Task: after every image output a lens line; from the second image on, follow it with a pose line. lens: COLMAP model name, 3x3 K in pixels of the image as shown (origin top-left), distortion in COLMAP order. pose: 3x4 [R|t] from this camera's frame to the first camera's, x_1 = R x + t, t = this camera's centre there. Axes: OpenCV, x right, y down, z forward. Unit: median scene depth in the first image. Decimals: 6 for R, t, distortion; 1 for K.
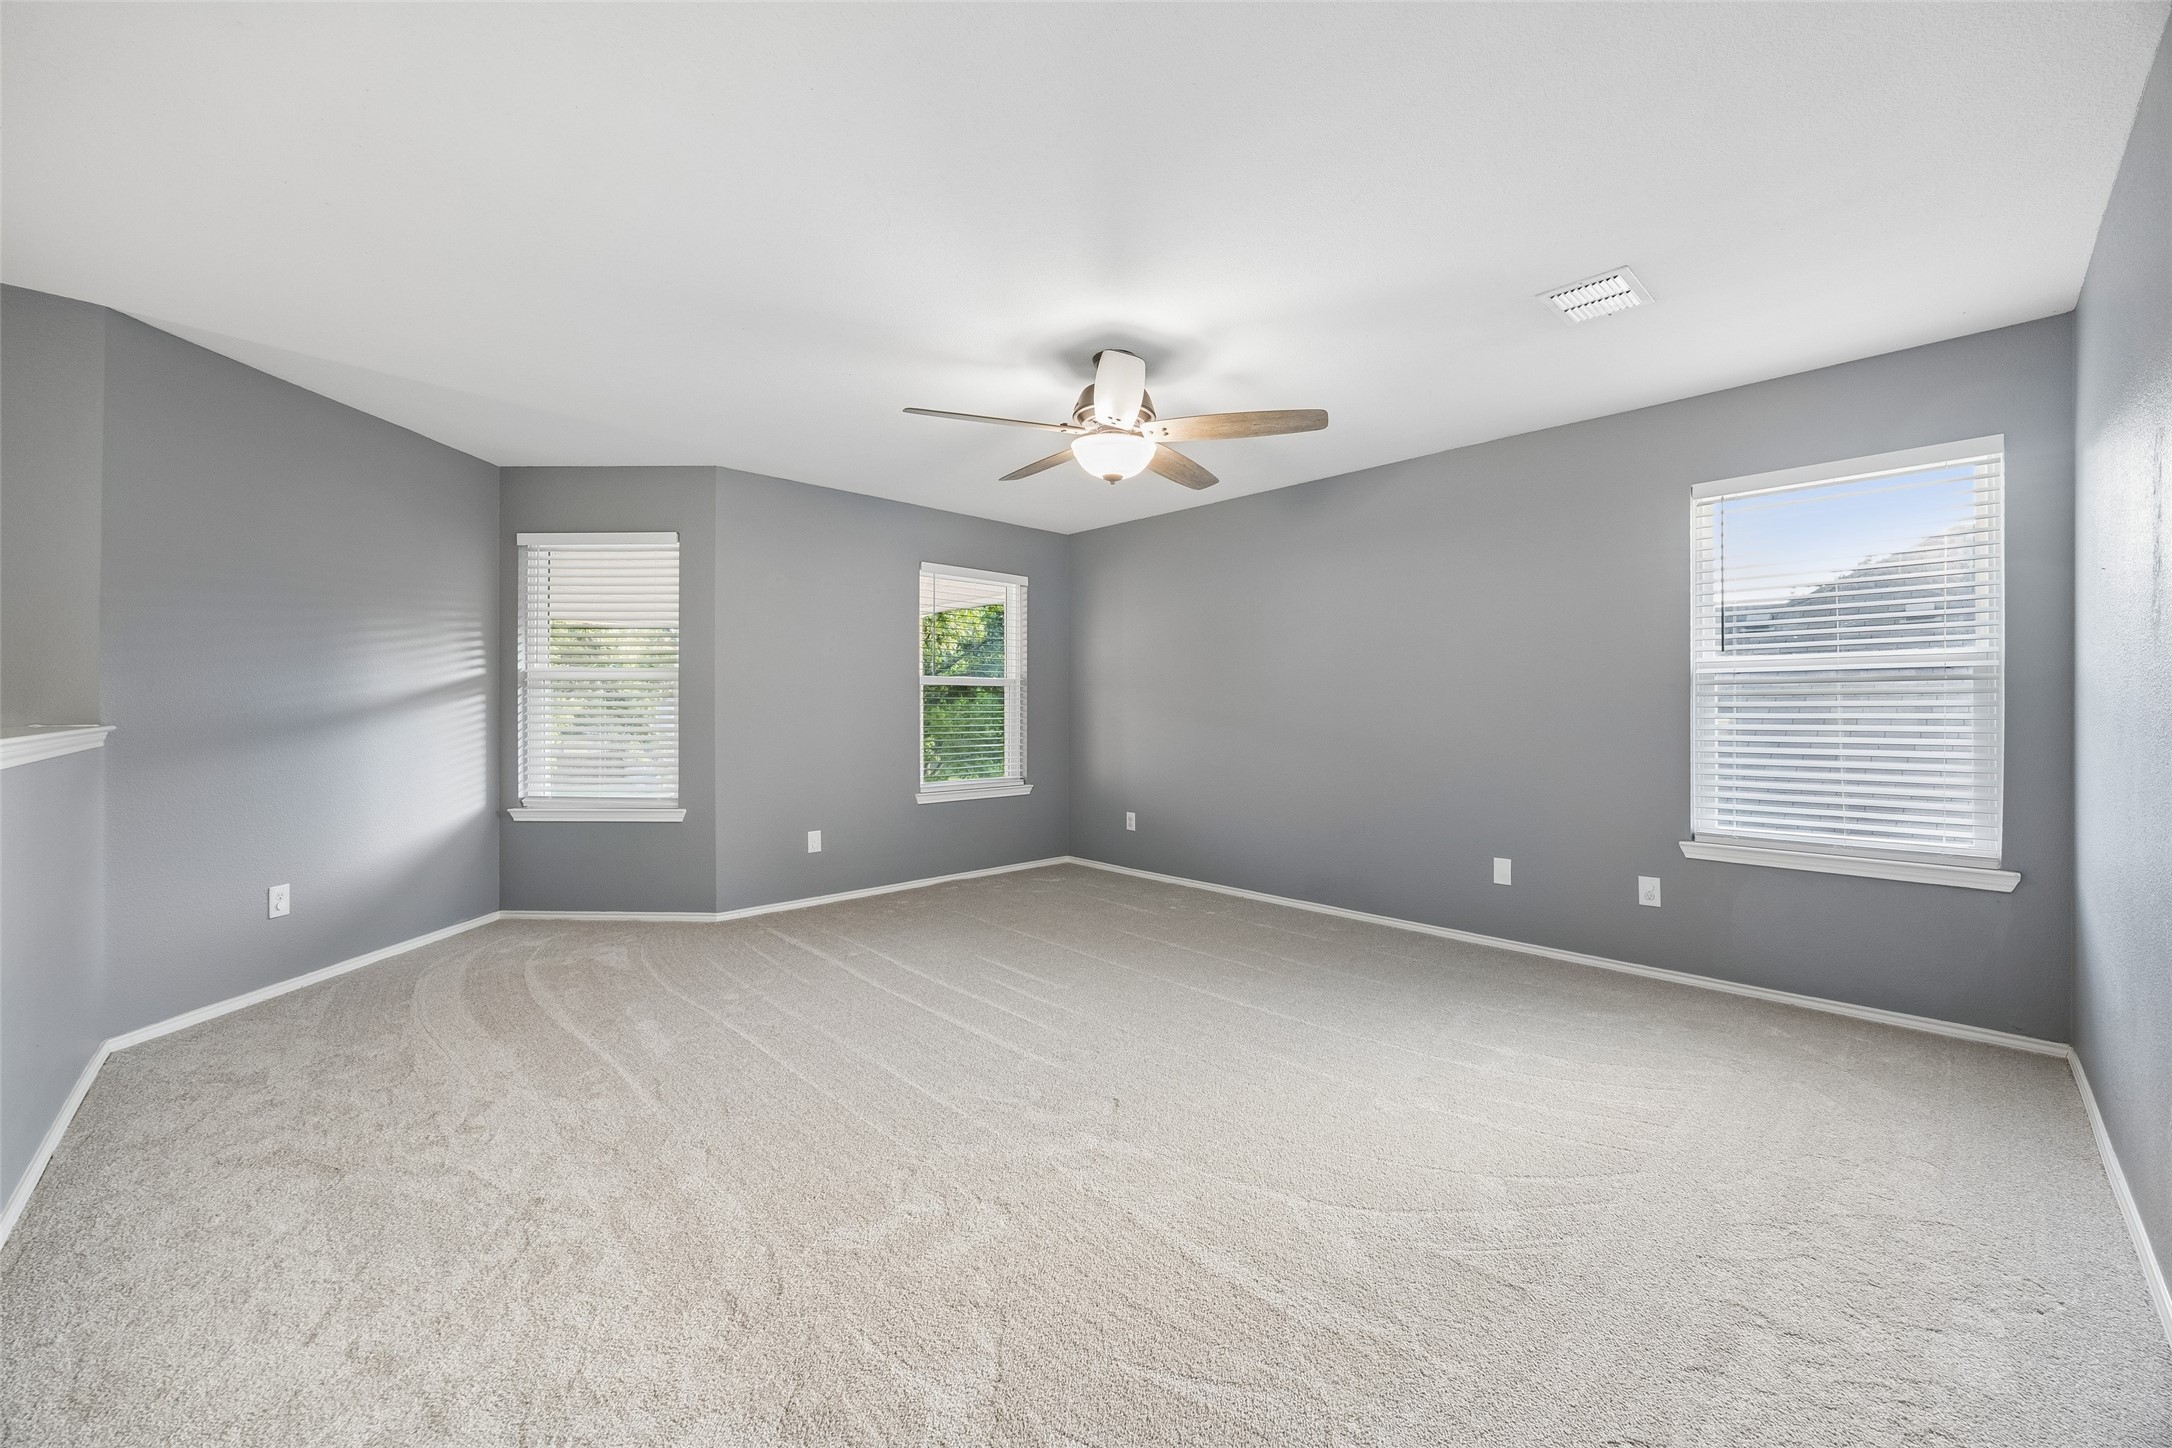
lens RADIAL K [[821.8, 0, 1086.0], [0, 821.8, 724.0], [0, 0, 1]] dist [0.002148, 0.000076]
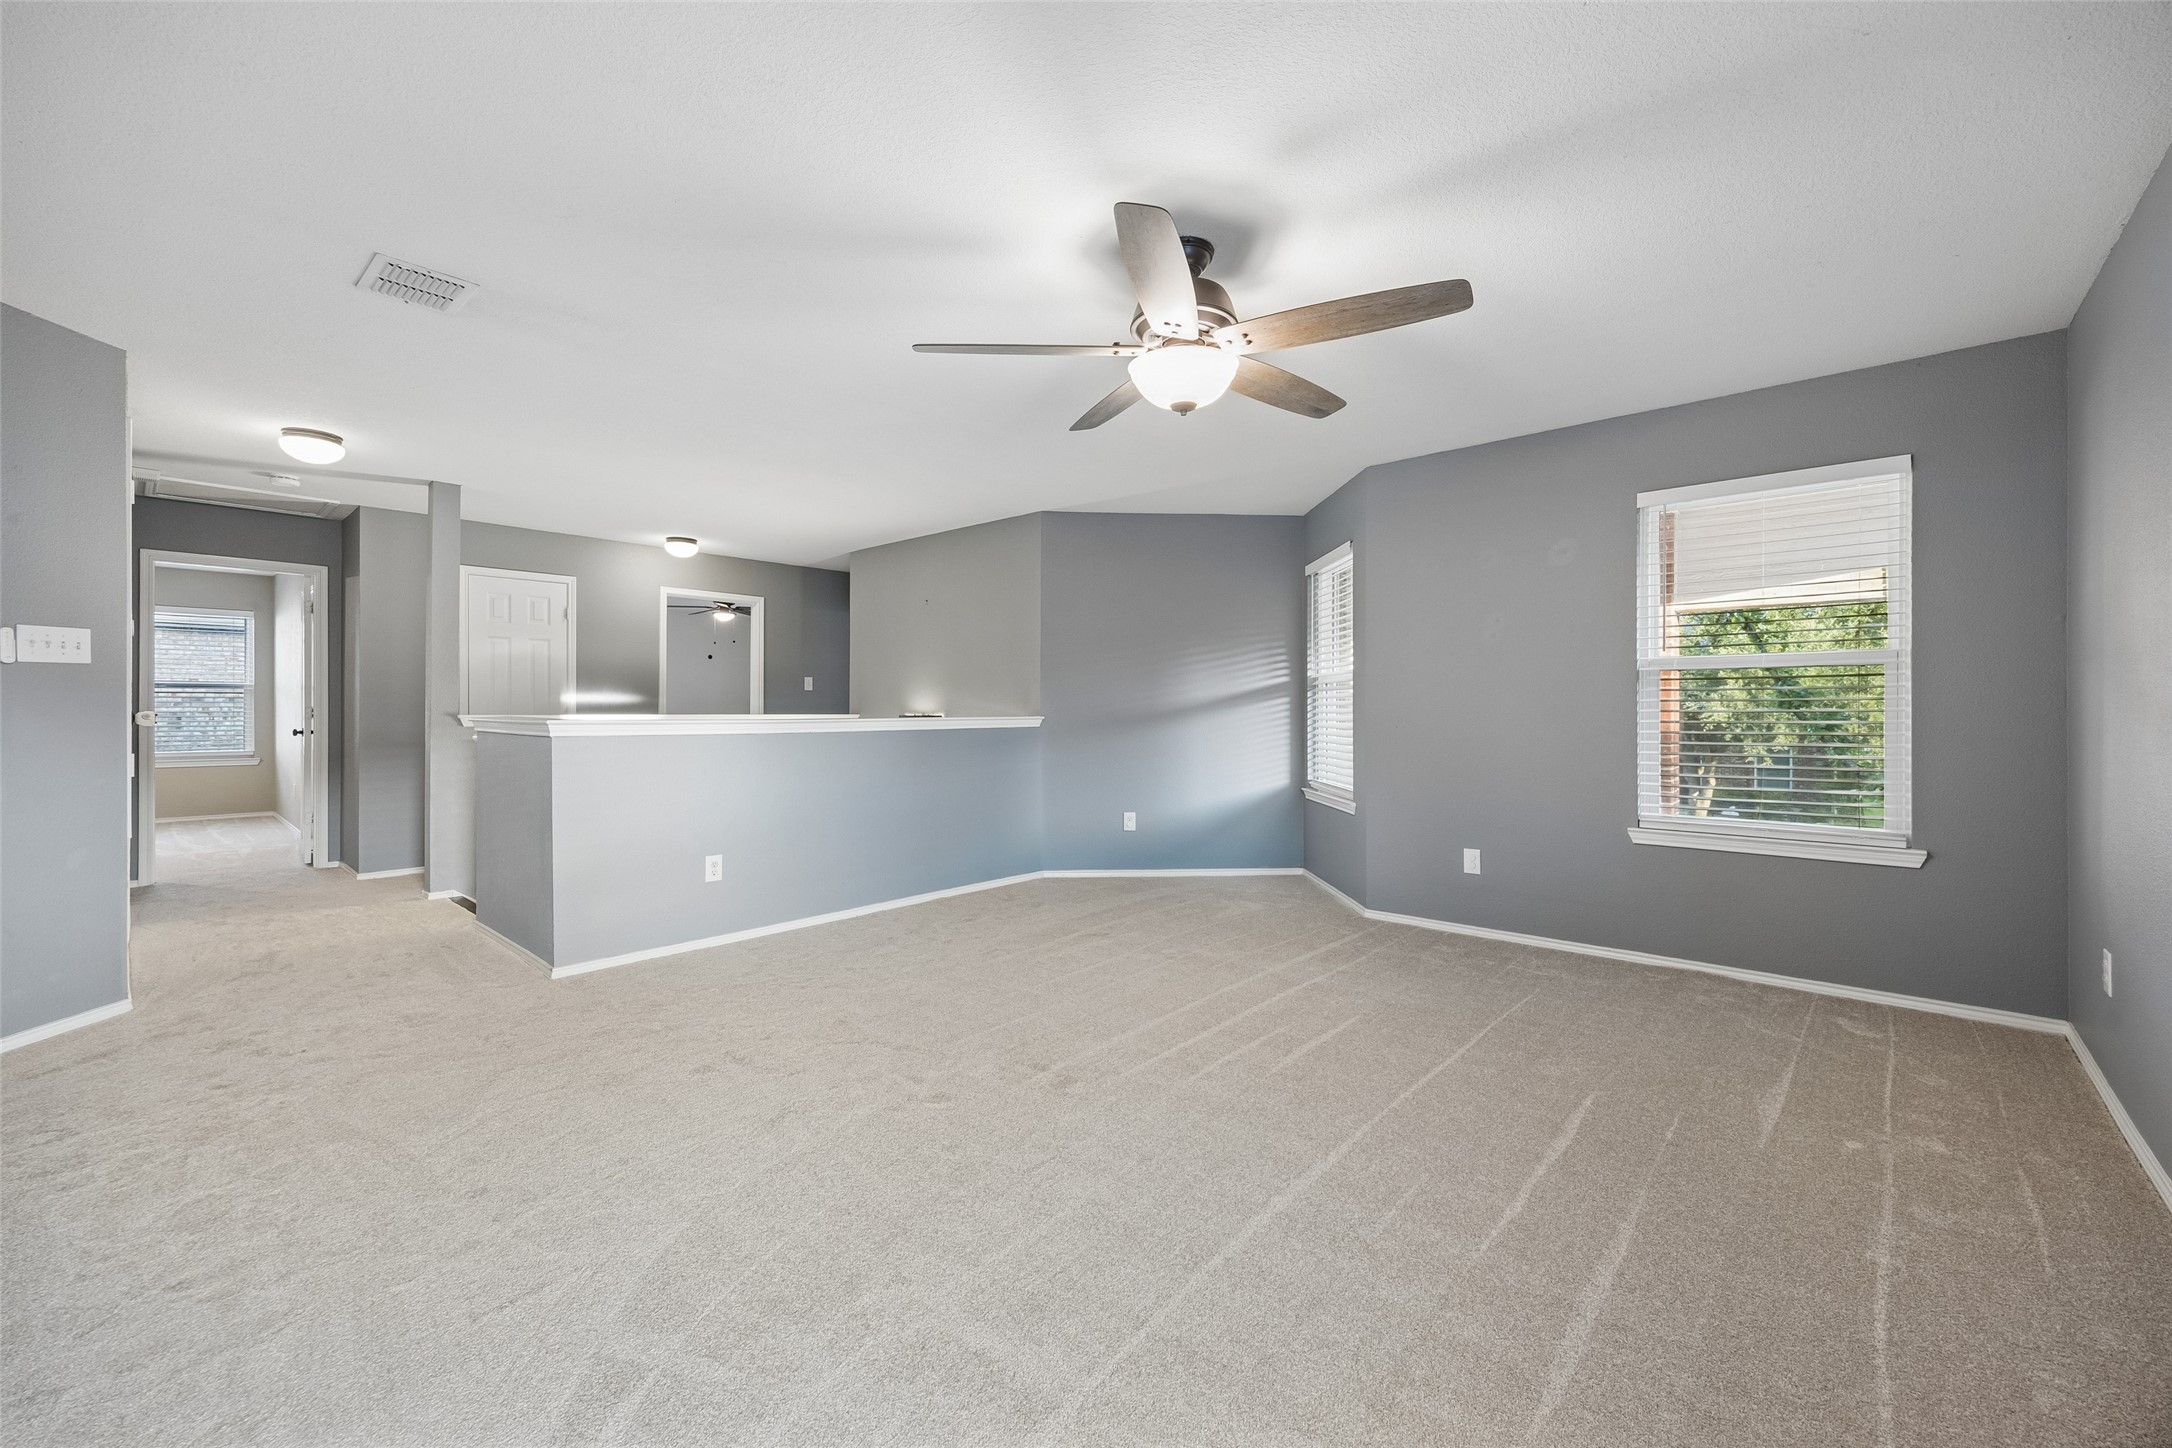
lens RADIAL K [[856.7, 0, 1090.0], [0, 856.7, 716.0], [0, 0, 1]] dist [0.002593, 0.000231]
pose [[0.070250, 0.004263, -0.997520, 0.590457], [-0.014568, 0.999889, 0.003247, -0.005787], [0.997423, 0.014304, 0.070305, 0.601727]]
